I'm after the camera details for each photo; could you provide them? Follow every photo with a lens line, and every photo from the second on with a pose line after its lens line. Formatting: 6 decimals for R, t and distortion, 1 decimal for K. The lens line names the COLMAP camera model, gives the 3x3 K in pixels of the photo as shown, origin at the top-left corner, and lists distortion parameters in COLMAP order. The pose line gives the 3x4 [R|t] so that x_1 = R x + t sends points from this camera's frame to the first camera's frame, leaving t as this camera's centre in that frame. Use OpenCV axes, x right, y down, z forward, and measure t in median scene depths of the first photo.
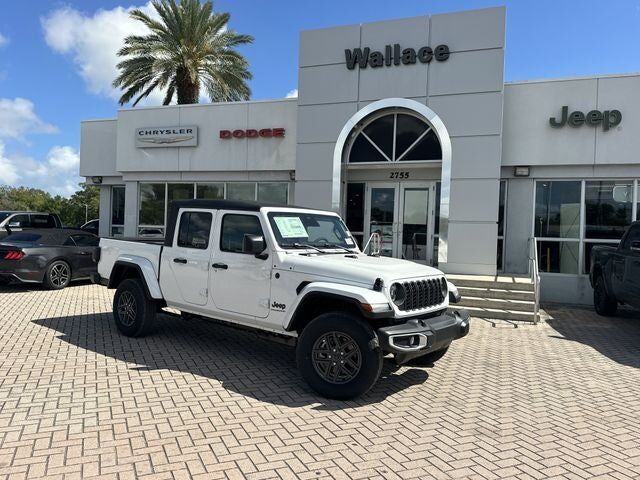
lens RADIAL K [[492.7, 0, 318.5], [0, 492.7, 240.5], [0, 0, 1]] dist [0.056939, -0.073071]
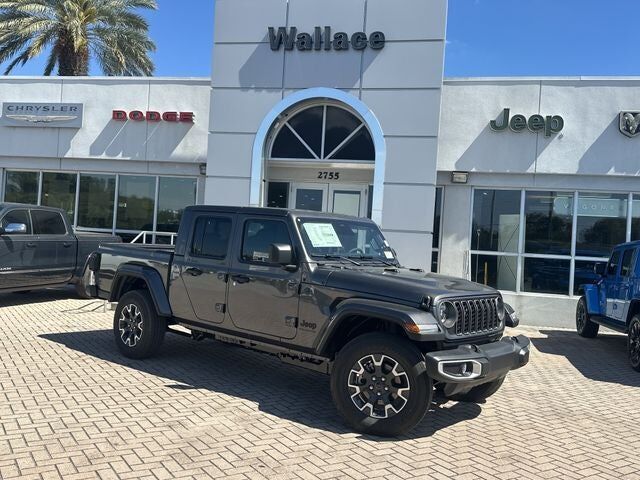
lens RADIAL K [[589.7, 0, 323.1], [0, 589.7, 240.1], [0, 0, 1]] dist [0.094213, -0.139672]
pose [[0.988385, 0.027671, 0.149430, 0.002443], [-0.024932, 0.999486, -0.020173, 0.003642], [-0.149911, 0.016213, 0.988567, -0.033019]]
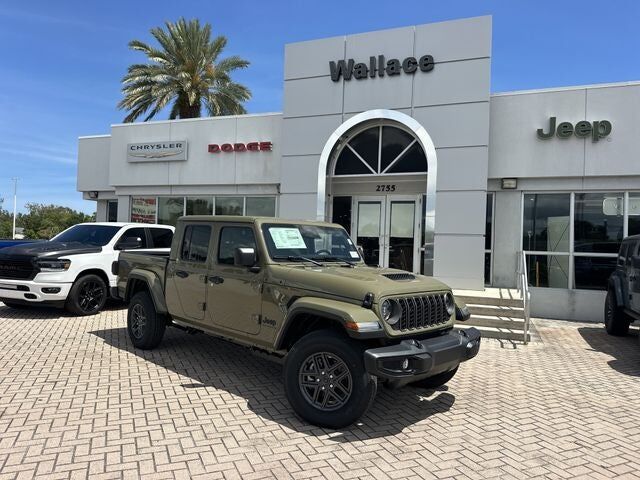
lens RADIAL K [[451.1, 0, 320.0], [0, 451.1, 242.0], [0, 0, 1]] dist [0.049283, -0.058772]
pose [[0.999974, 0.001117, -0.007150, 0.042383], [-0.001314, 0.999615, -0.027705, 0.001299], [0.007116, 0.027714, 0.999591, 0.103894]]
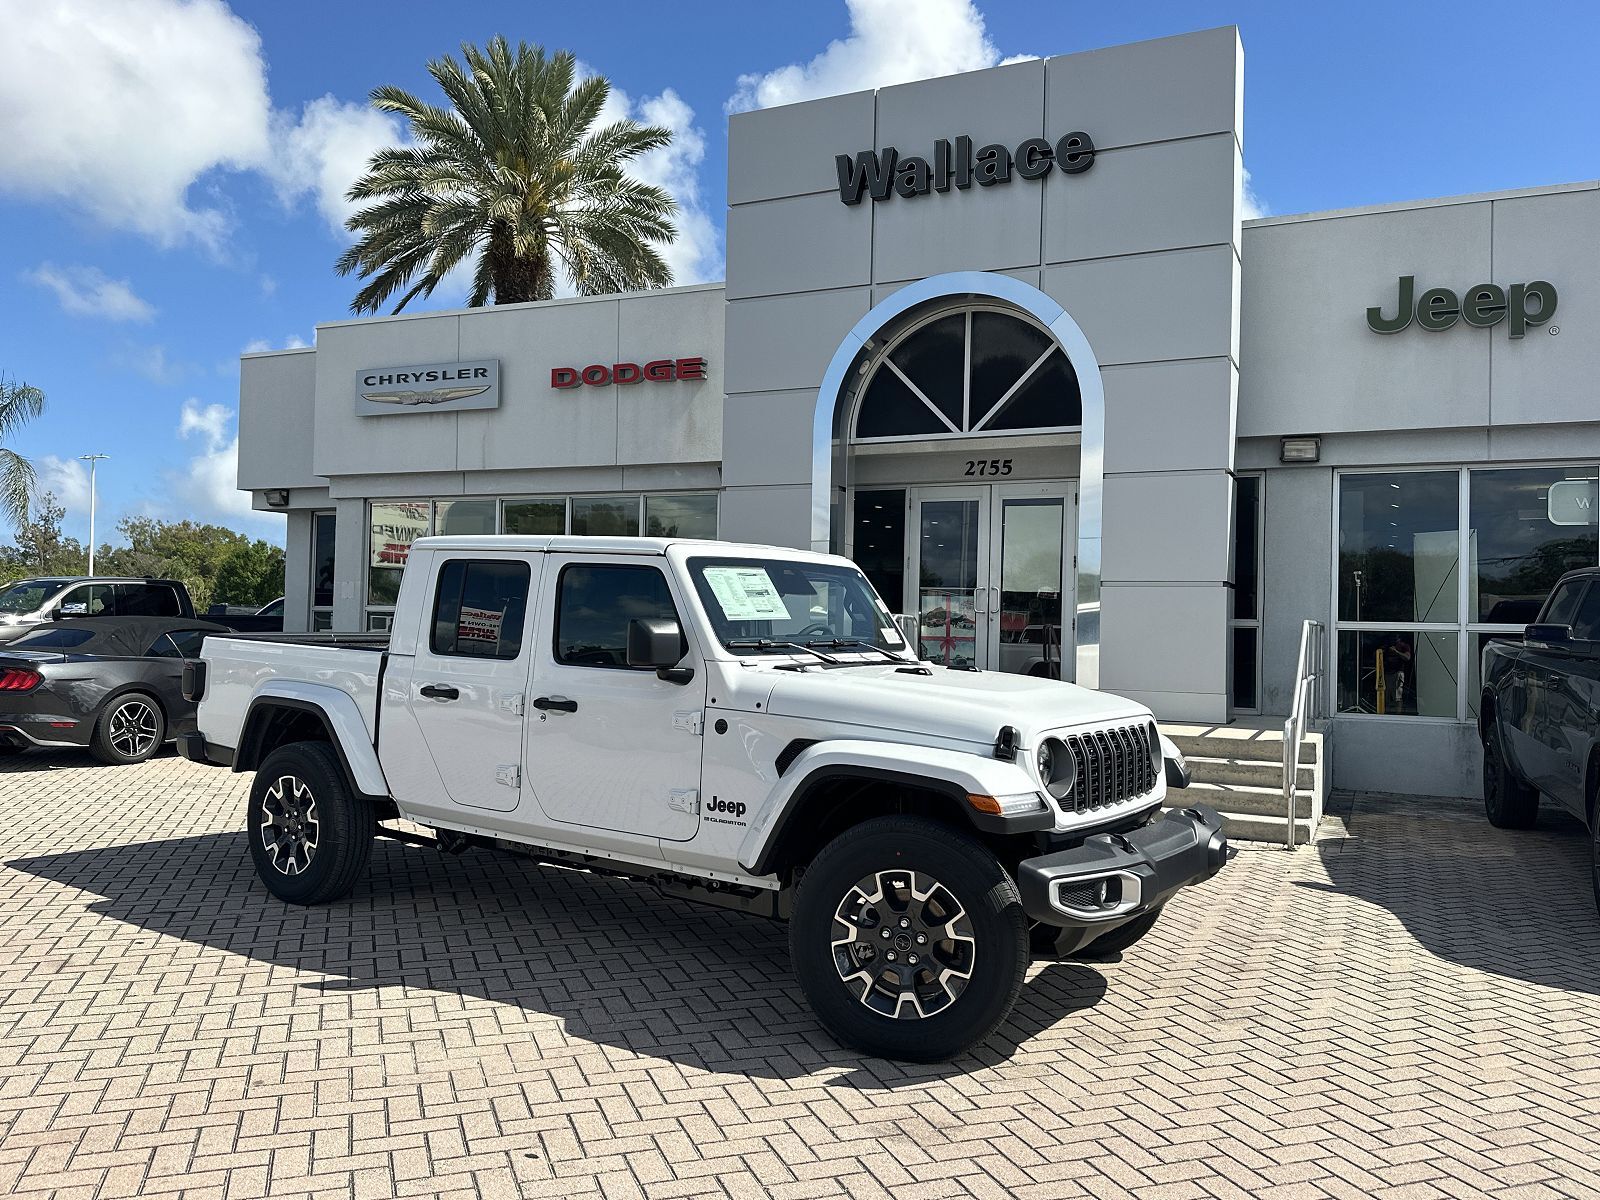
lens RADIAL K [[1236.6, 0, 804.1], [0, 1236.6, 603.6], [0, 0, 1]] dist [0.071715, -0.097597]
pose [[0.996552, -0.014180, -0.081750, 0.107055], [0.011570, 0.999411, -0.032310, 0.006079], [0.082160, 0.031253, 0.996129, 0.014018]]
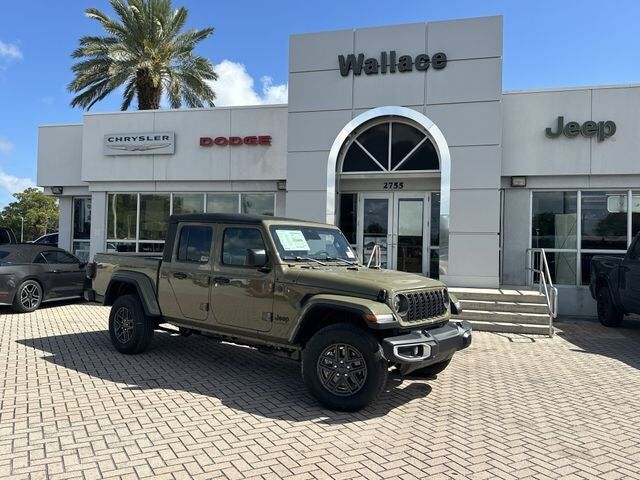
lens RADIAL K [[515.8, 0, 321.7], [0, 515.8, 238.8], [0, 0, 1]] dist [0.073564, -0.102494]
pose [[0.995734, -0.009184, 0.091812, -0.076751], [0.011717, 0.999564, -0.027093, -0.002085], [-0.091523, 0.028054, 0.995408, 0.009814]]
